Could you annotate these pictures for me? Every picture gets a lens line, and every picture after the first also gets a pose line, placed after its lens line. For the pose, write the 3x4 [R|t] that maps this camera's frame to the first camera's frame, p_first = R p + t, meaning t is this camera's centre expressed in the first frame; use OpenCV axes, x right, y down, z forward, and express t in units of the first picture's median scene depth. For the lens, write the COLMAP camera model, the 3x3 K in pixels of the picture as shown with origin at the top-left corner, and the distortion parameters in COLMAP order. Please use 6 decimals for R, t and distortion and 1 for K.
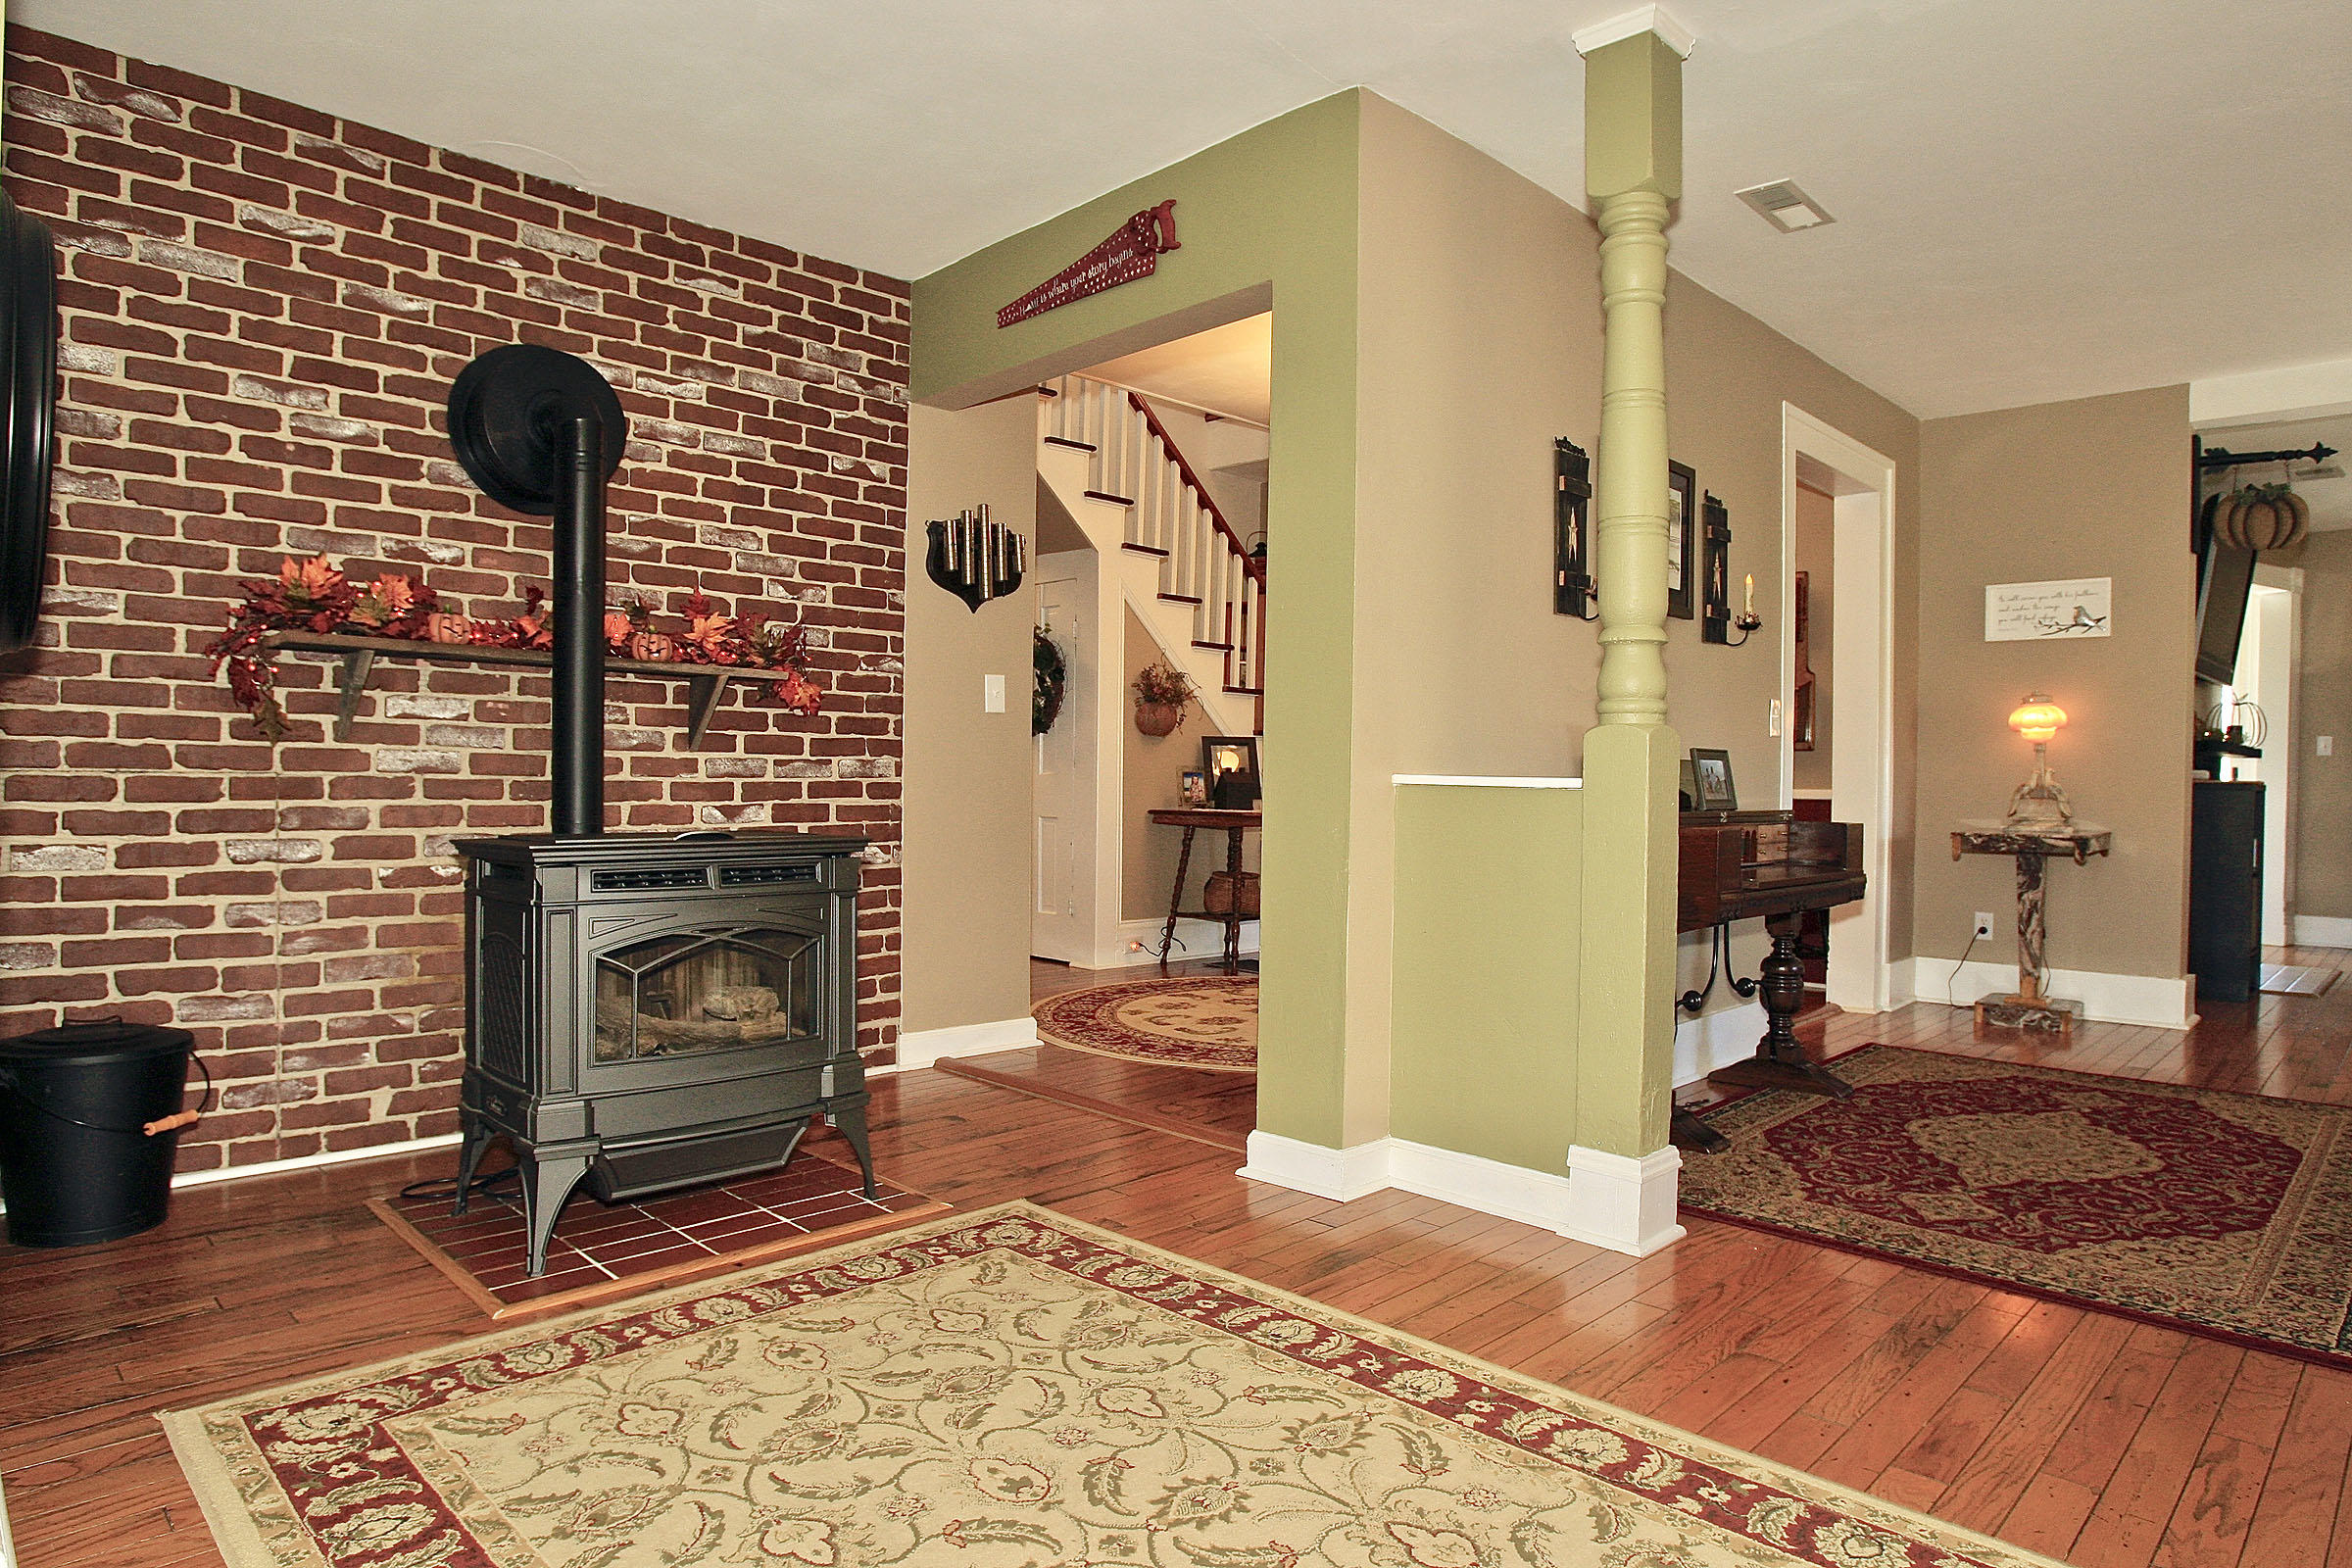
lens RADIAL K [[1395.1, 0, 1146.9], [0, 1395.1, 789.5], [0, 0, 1]] dist [-0.076560, 0.034208]
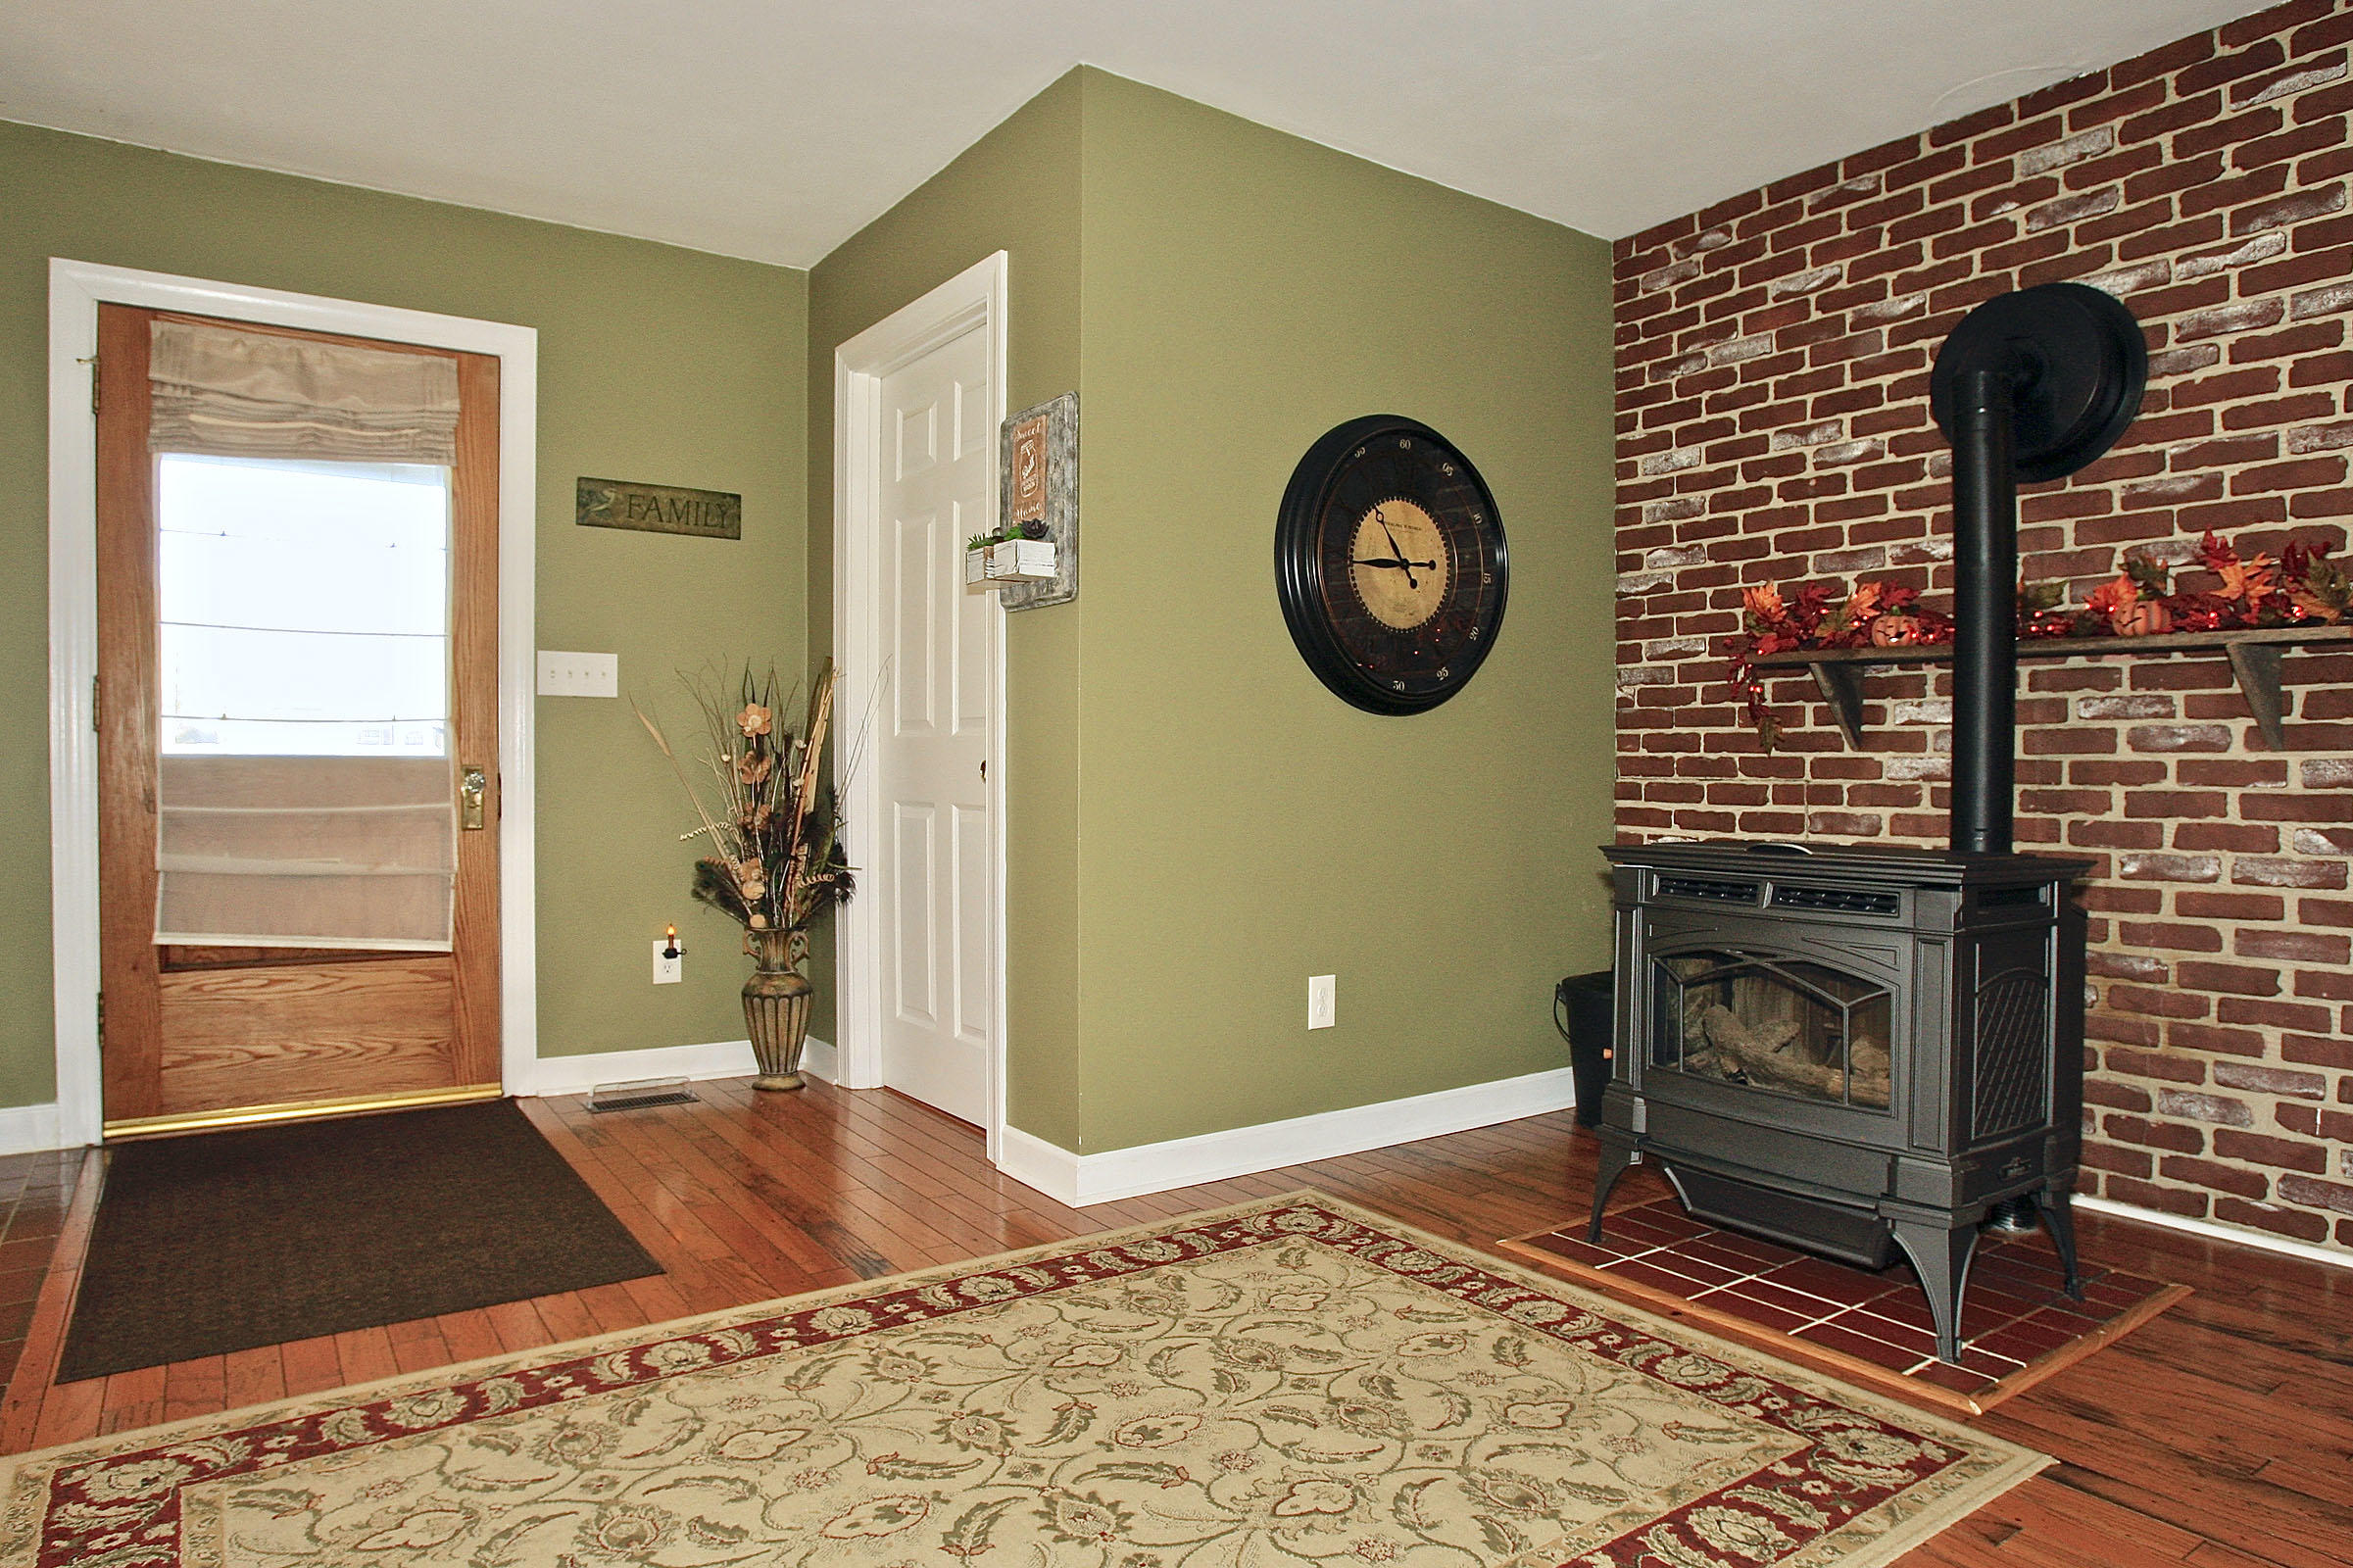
lens RADIAL K [[1395.7, 0, 1147.3], [0, 1395.7, 789.5], [0, 0, 1]] dist [-0.076560, 0.034208]
pose [[-0.167284, 0.002545, -0.985905, 0.544397], [-0.016142, 0.999856, 0.005320, -0.002372], [0.985777, 0.016804, -0.167219, 0.658266]]
